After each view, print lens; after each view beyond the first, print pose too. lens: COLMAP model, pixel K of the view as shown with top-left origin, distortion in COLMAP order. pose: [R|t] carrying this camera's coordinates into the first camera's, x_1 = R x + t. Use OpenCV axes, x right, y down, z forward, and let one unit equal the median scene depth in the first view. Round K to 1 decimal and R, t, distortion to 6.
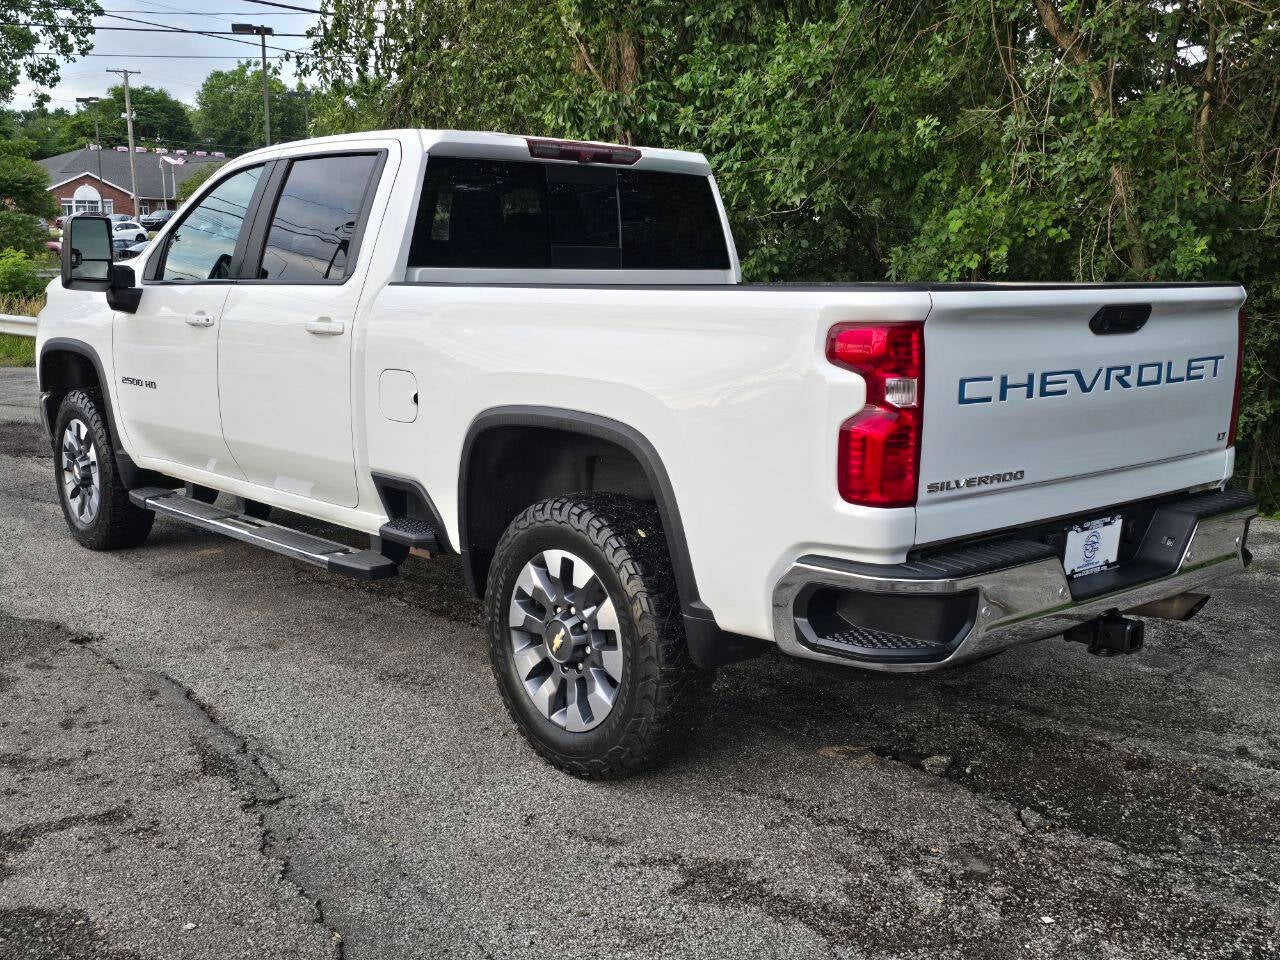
lens RADIAL K [[1270.8, 0, 640.0], [0, 1270.8, 480.0], [0, 0, 1]] dist [0.188052, -0.404308]
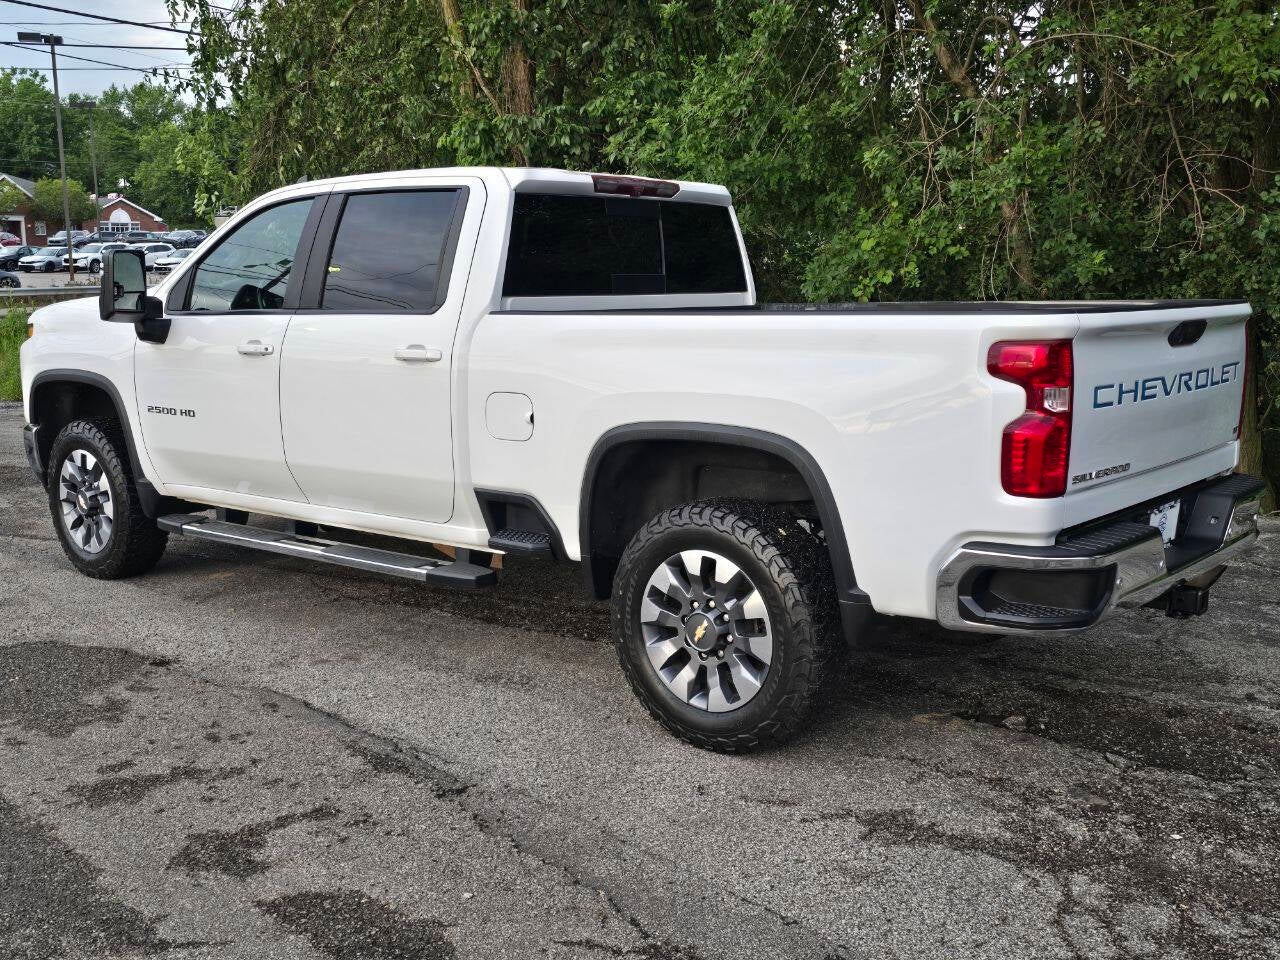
lens RADIAL K [[1273.3, 0, 632.3], [0, 1273.3, 494.8], [0, 0, 1]] dist [0.152959, -0.287859]
pose [[0.989292, -0.037640, 0.141015, -0.274273], [0.037407, 0.999291, 0.004304, -0.000402], [-0.141077, 0.001017, 0.989998, -0.093840]]
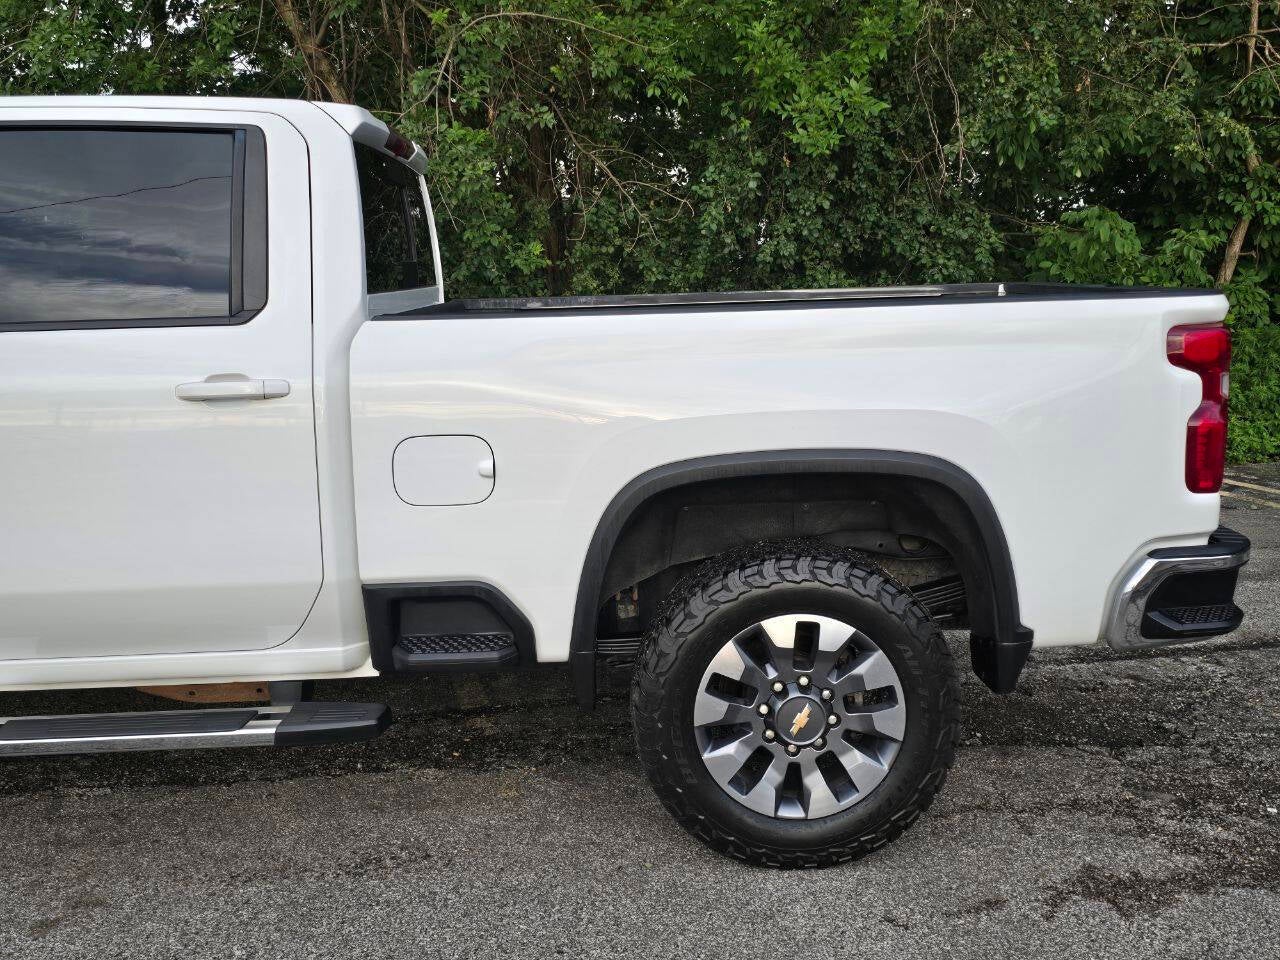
lens RADIAL K [[1270.8, 0, 640.0], [0, 1270.8, 480.0], [0, 0, 1]] dist [0.188052, -0.404308]
pose [[0.652181, -0.140052, 0.745013, -0.750964], [0.146637, 0.987531, 0.057277, -0.097806], [-0.743745, 0.071891, 0.664586, 0.493932]]
